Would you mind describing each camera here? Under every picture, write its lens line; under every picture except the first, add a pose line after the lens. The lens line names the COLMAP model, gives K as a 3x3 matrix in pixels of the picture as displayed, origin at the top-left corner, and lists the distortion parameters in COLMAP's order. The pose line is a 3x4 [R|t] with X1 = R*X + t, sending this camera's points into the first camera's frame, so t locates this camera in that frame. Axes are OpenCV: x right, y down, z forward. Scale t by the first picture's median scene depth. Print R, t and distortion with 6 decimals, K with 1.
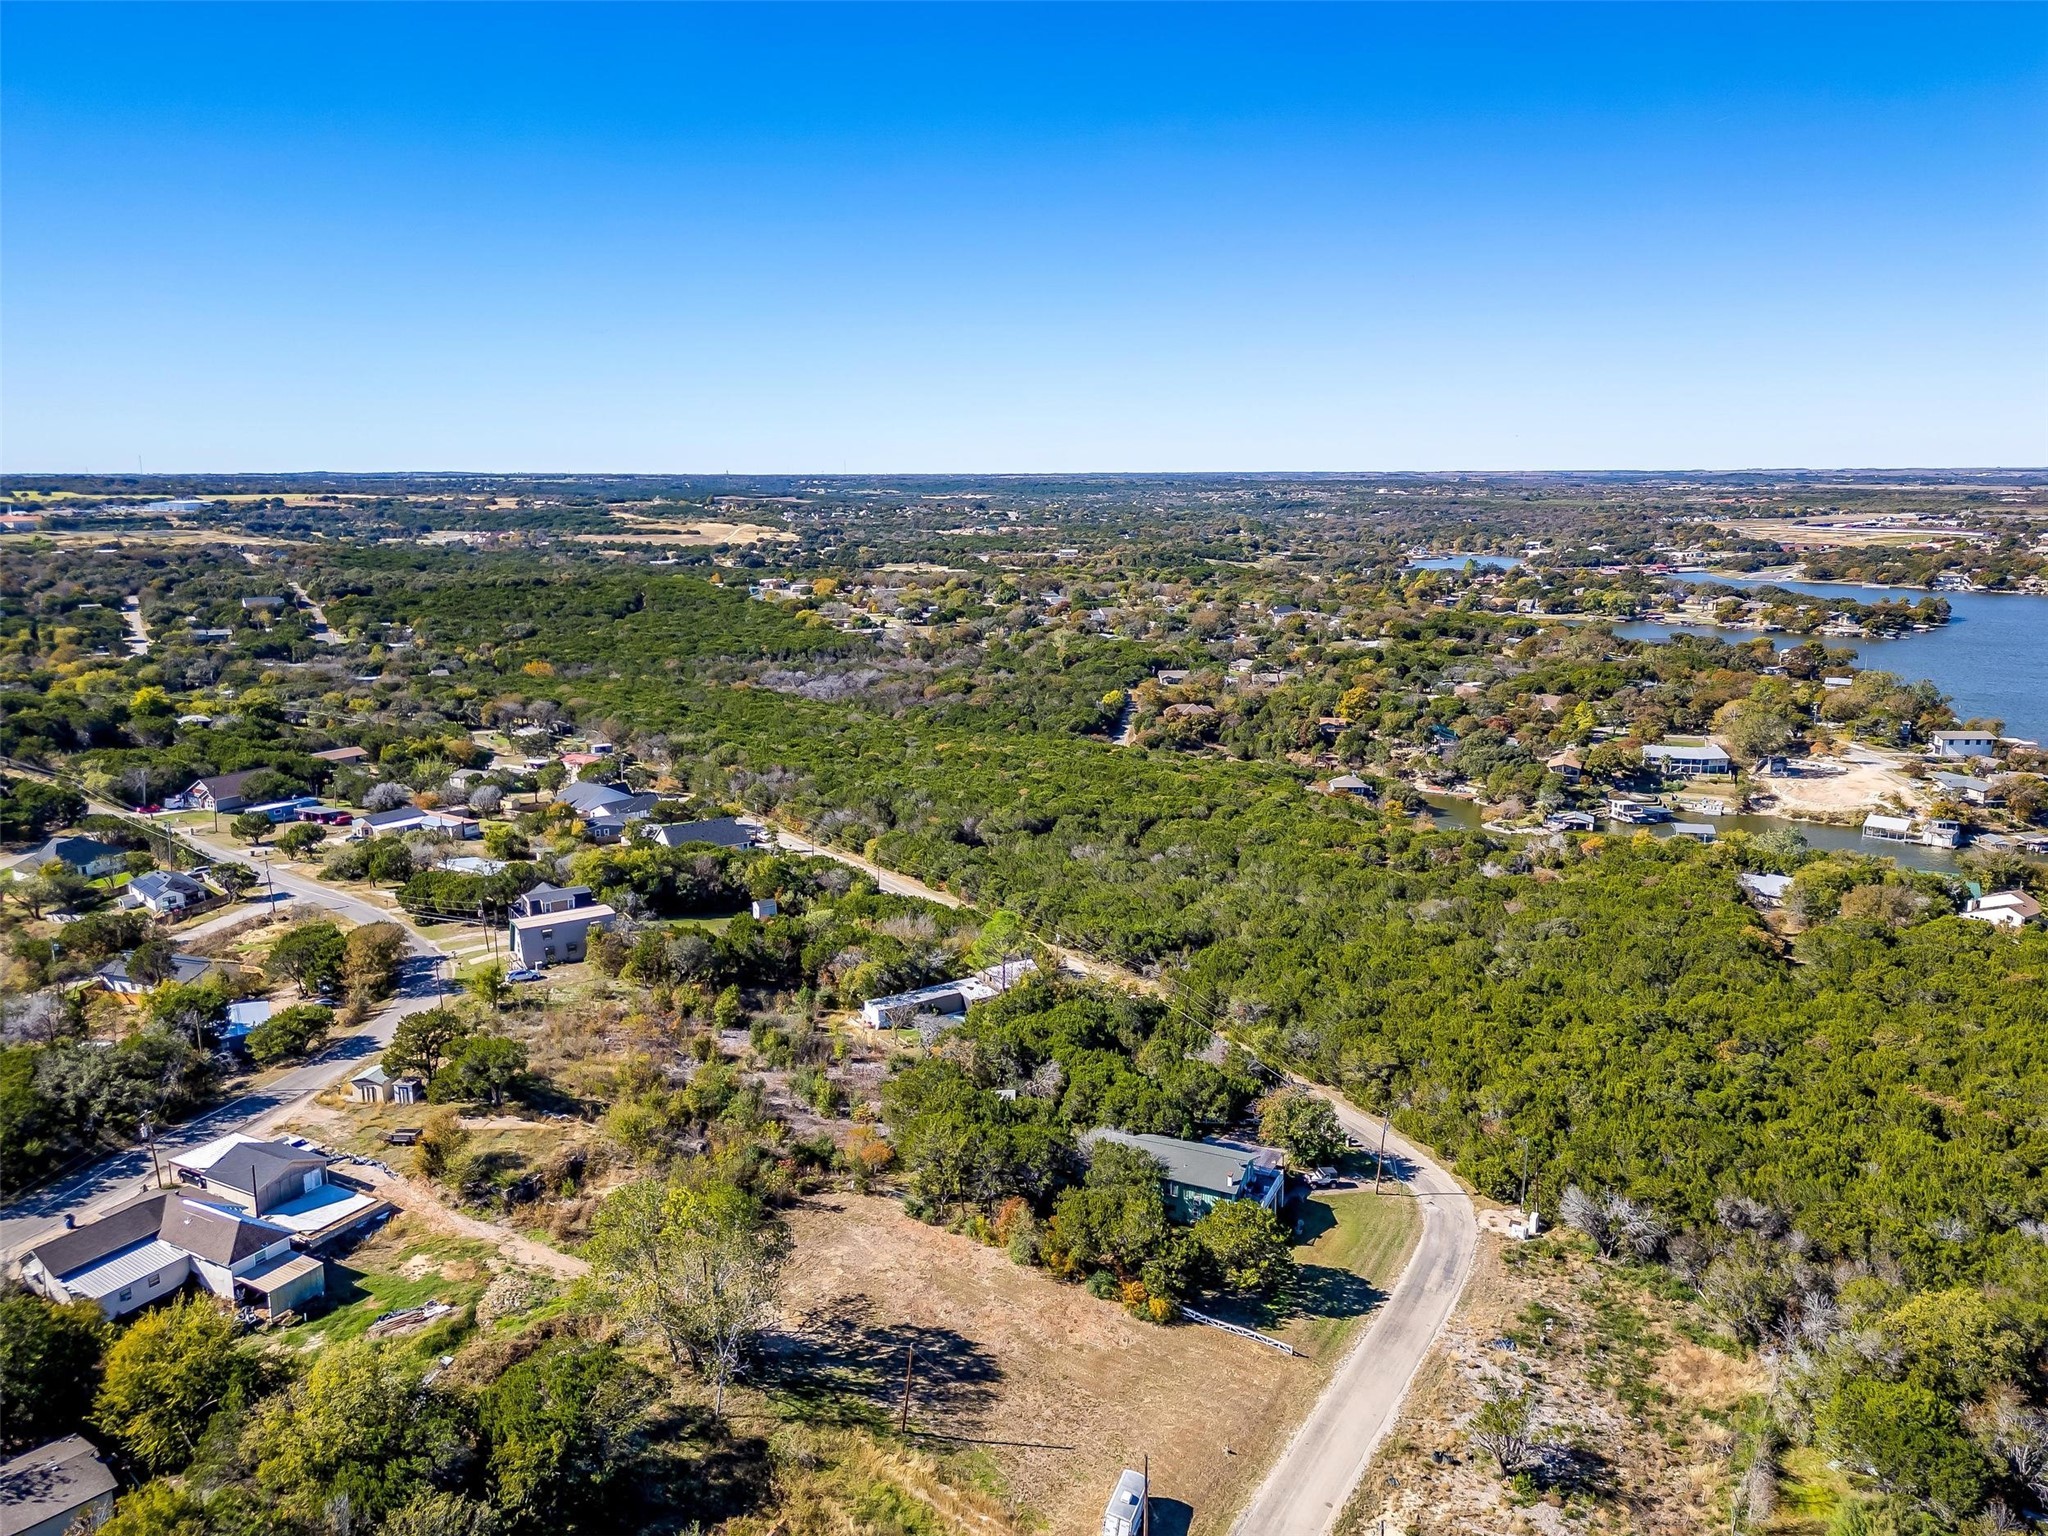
lens RADIAL K [[1371.8, 0, 1024.0], [0, 1371.8, 768.0], [0, 0, 1]] dist [0.044990, -0.066293]
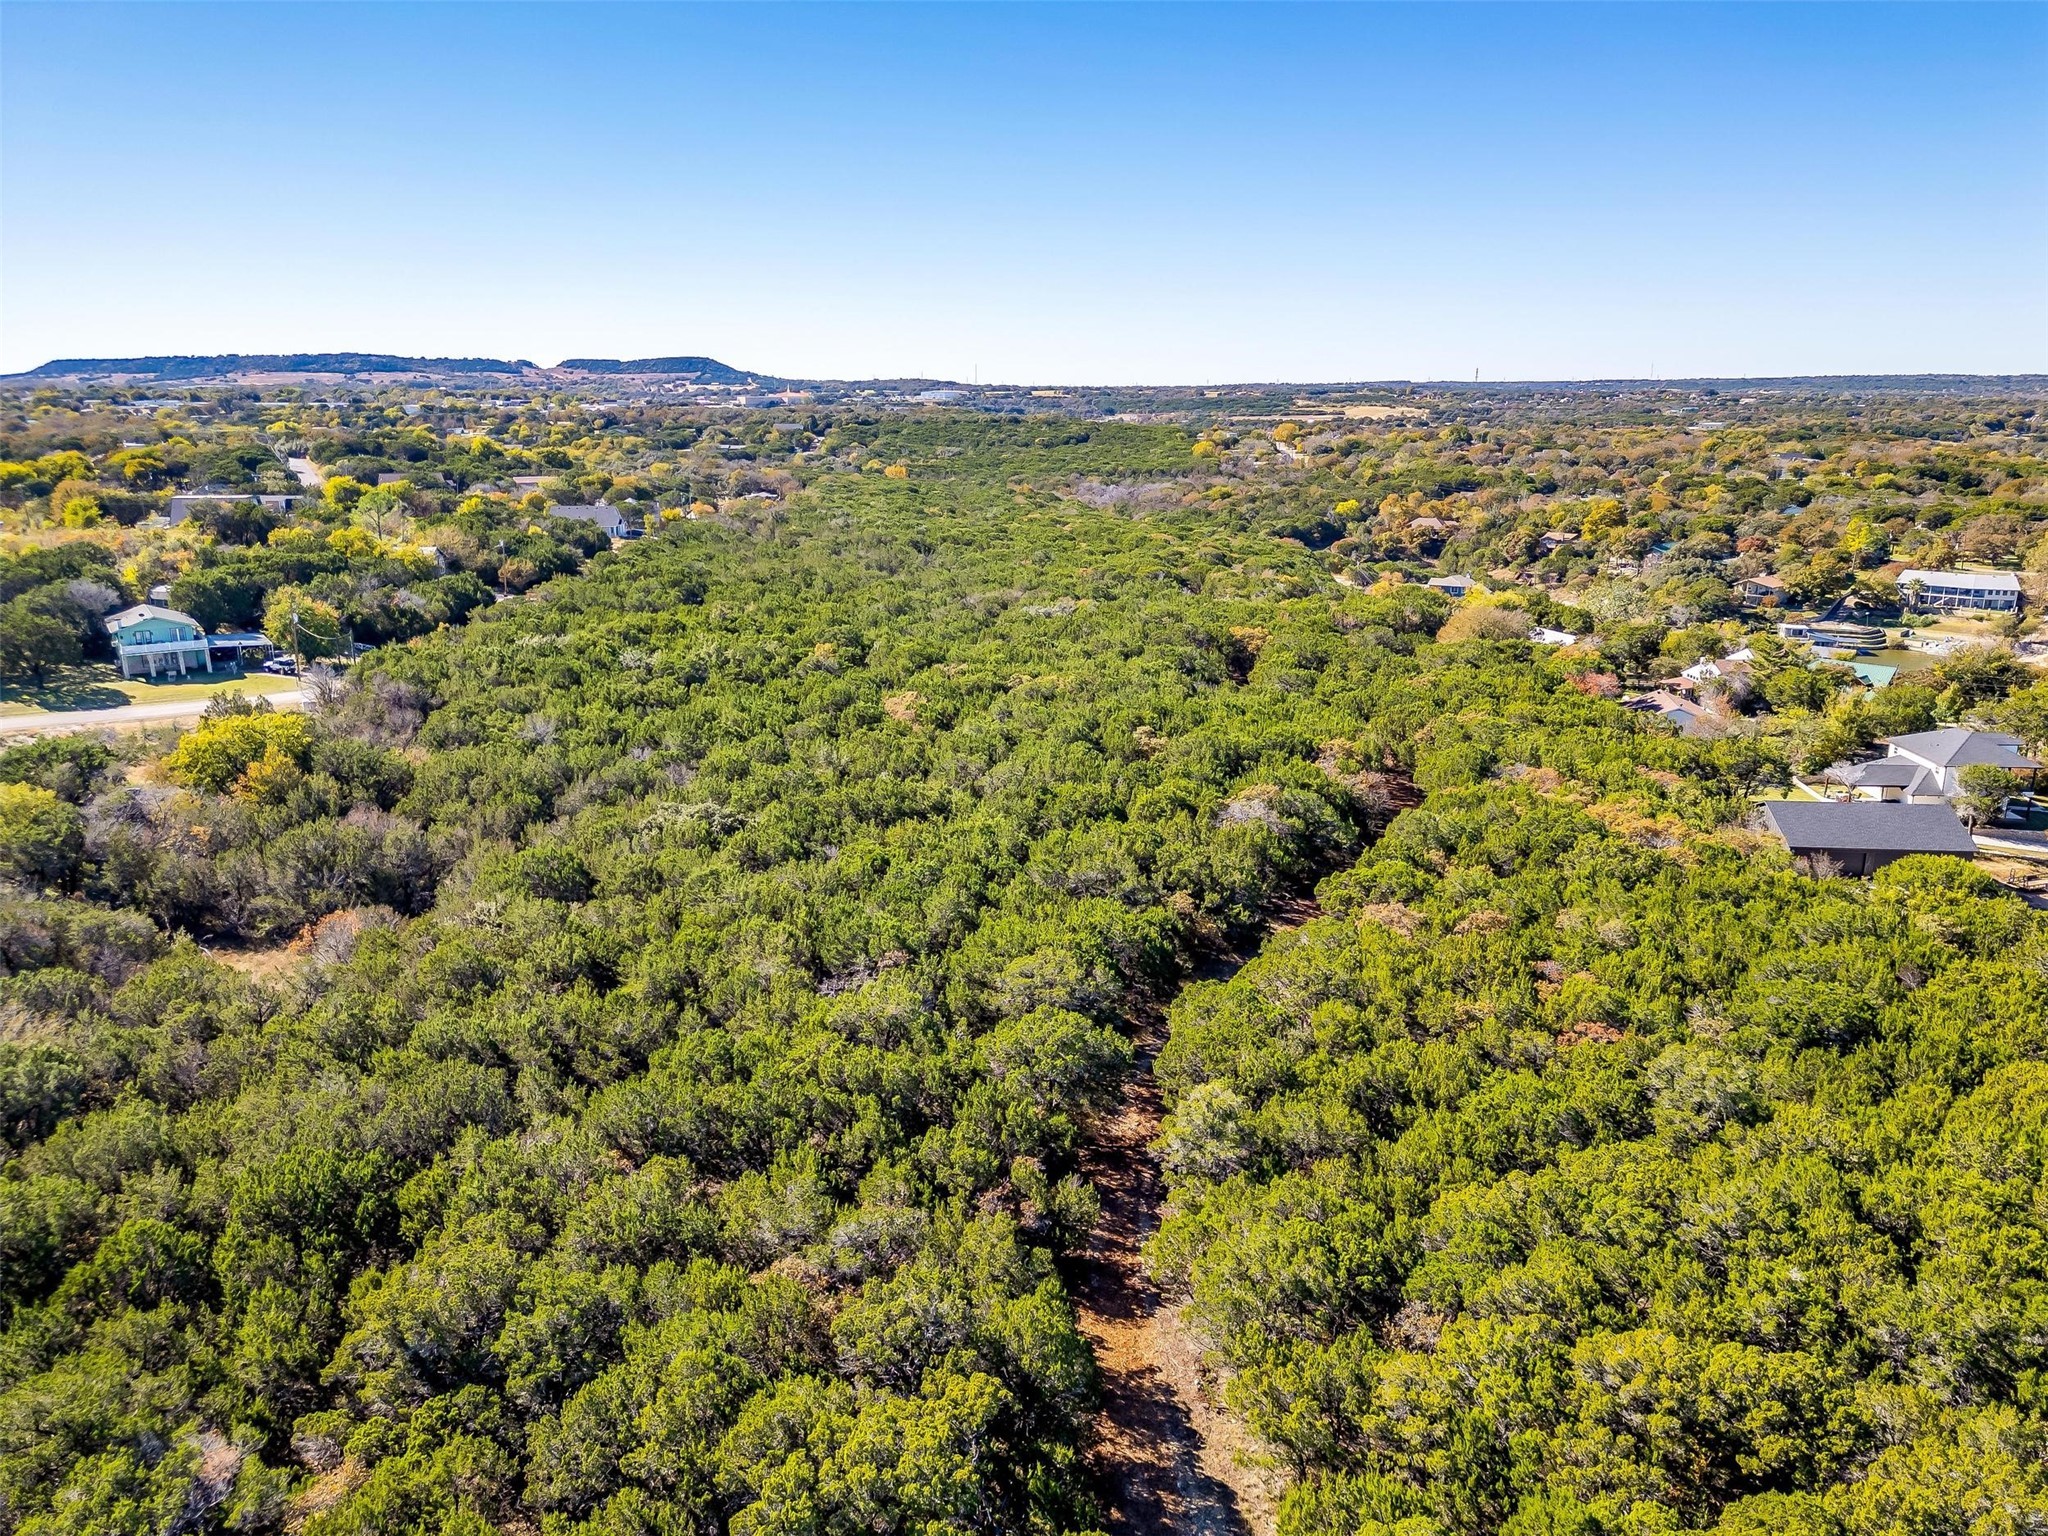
lens RADIAL K [[1365.5, 0, 1015.6], [0, 1365.5, 765.5], [0, 0, 1]] dist [0.002045, -0.005193]
pose [[0.836730, 0.134505, -0.530840, 0.123660], [-0.103722, 0.990746, 0.087545, 0.020263], [0.537703, -0.018192, 0.842938, 0.030734]]
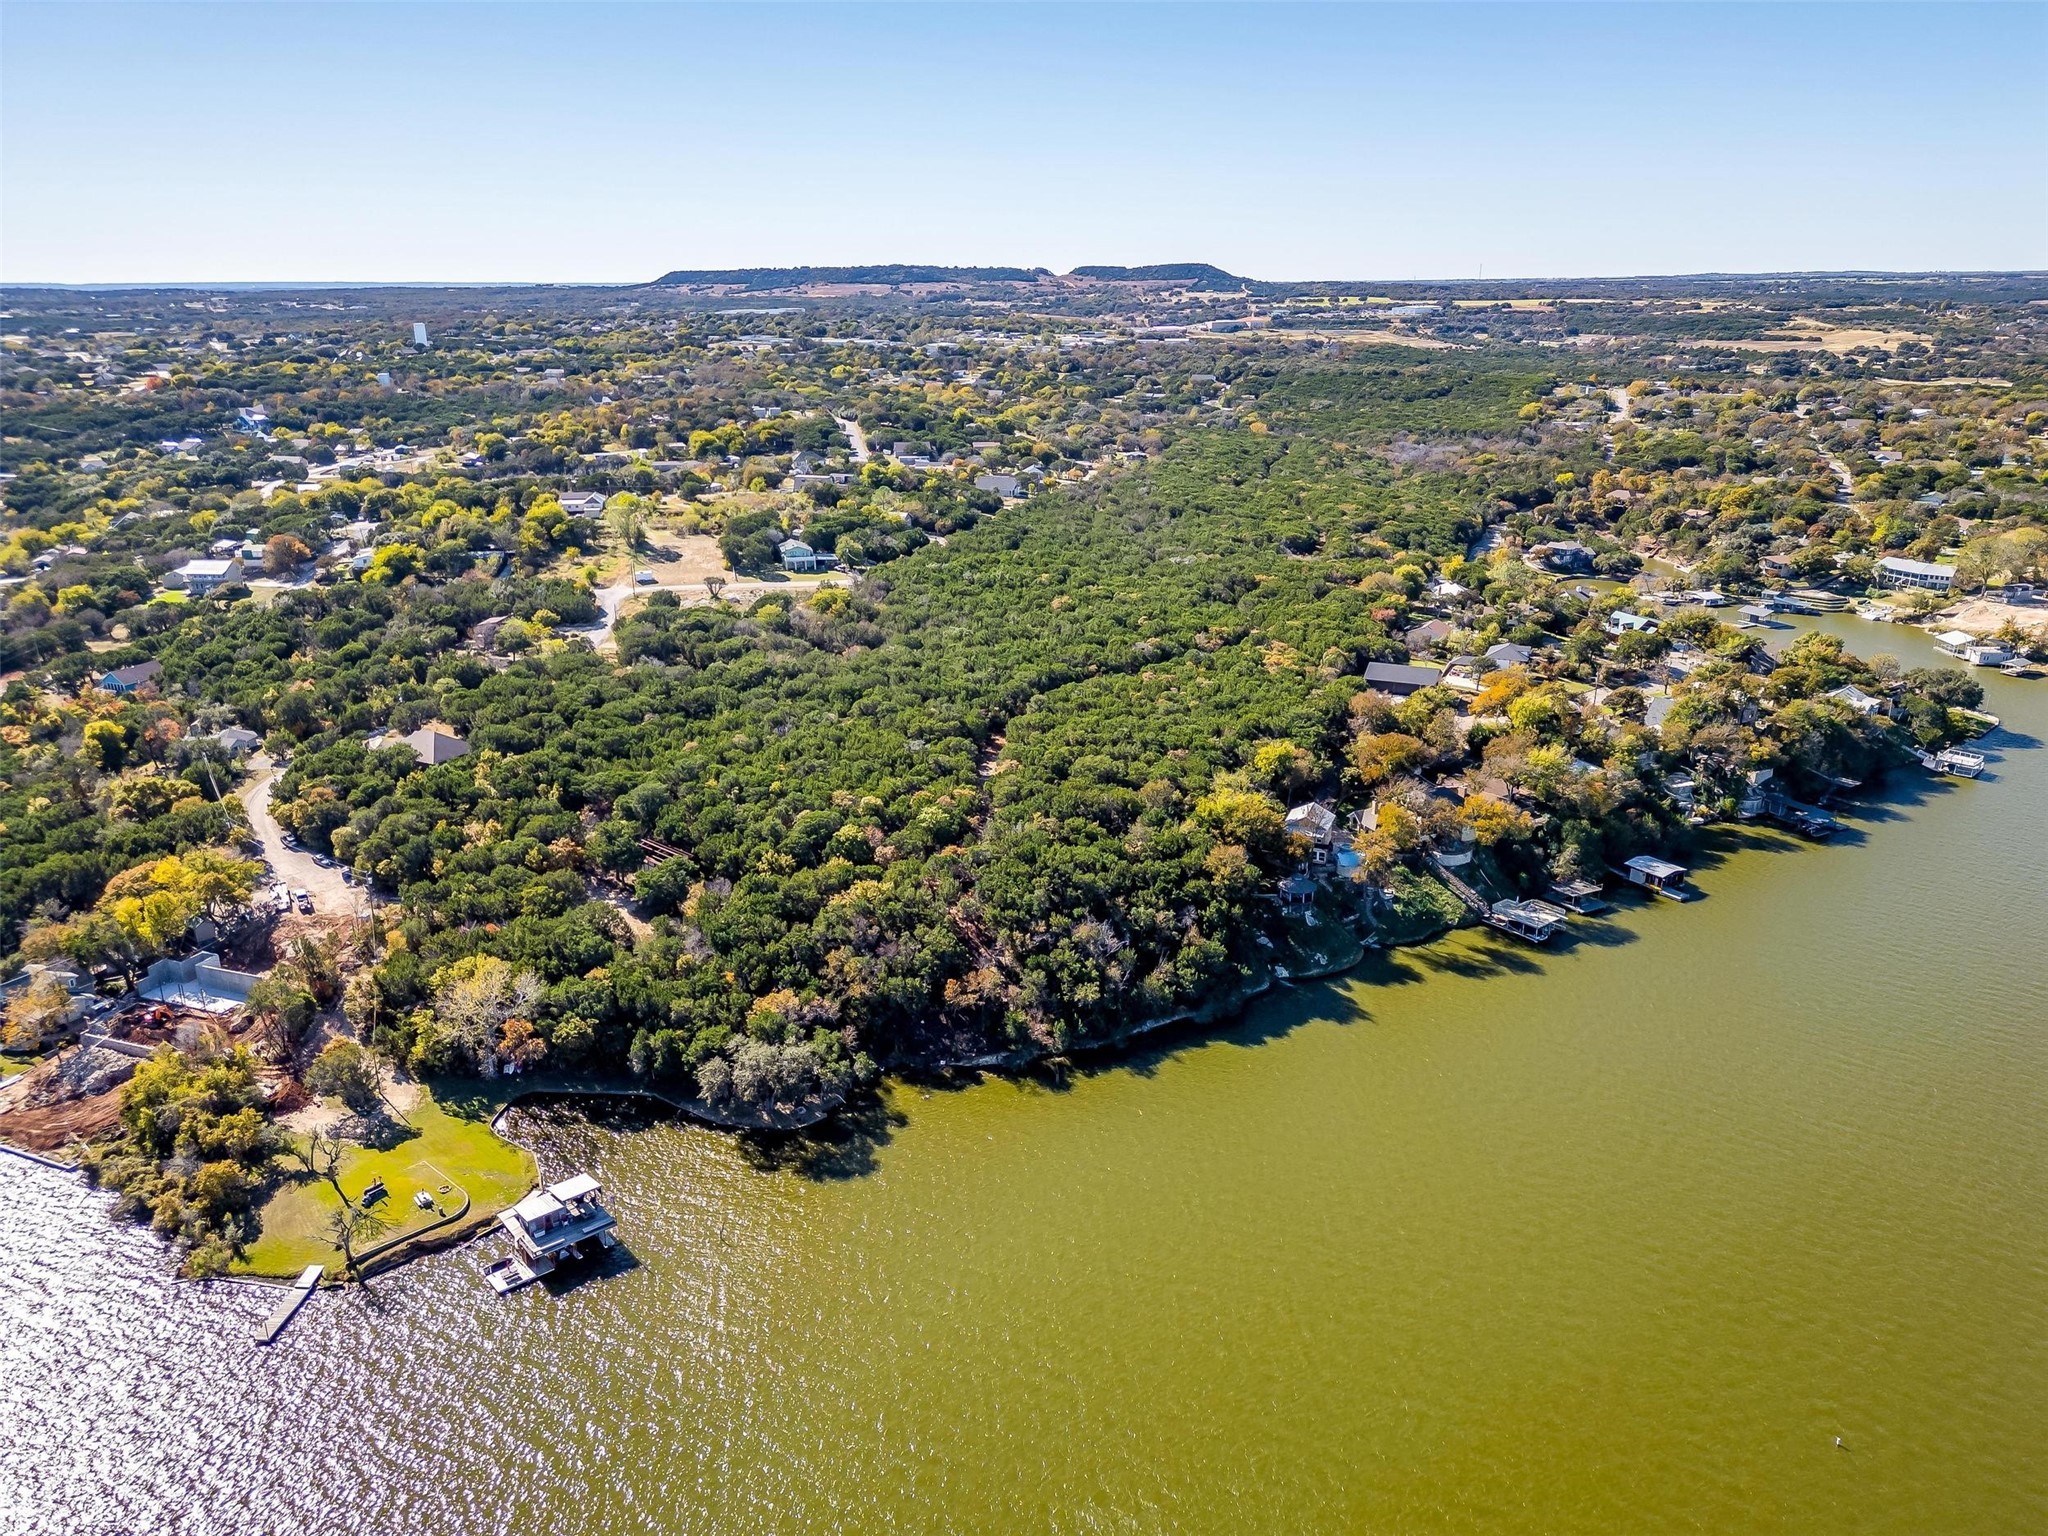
lens RADIAL K [[1371.8, 0, 1024.0], [0, 1371.8, 768.0], [0, 0, 1]] dist [0.044990, -0.066293]
pose [[0.596071, 0.254645, -0.761483, 0.243604], [-0.150912, 0.967006, 0.205243, 0.006186], [0.788622, -0.007423, 0.614833, -0.041162]]
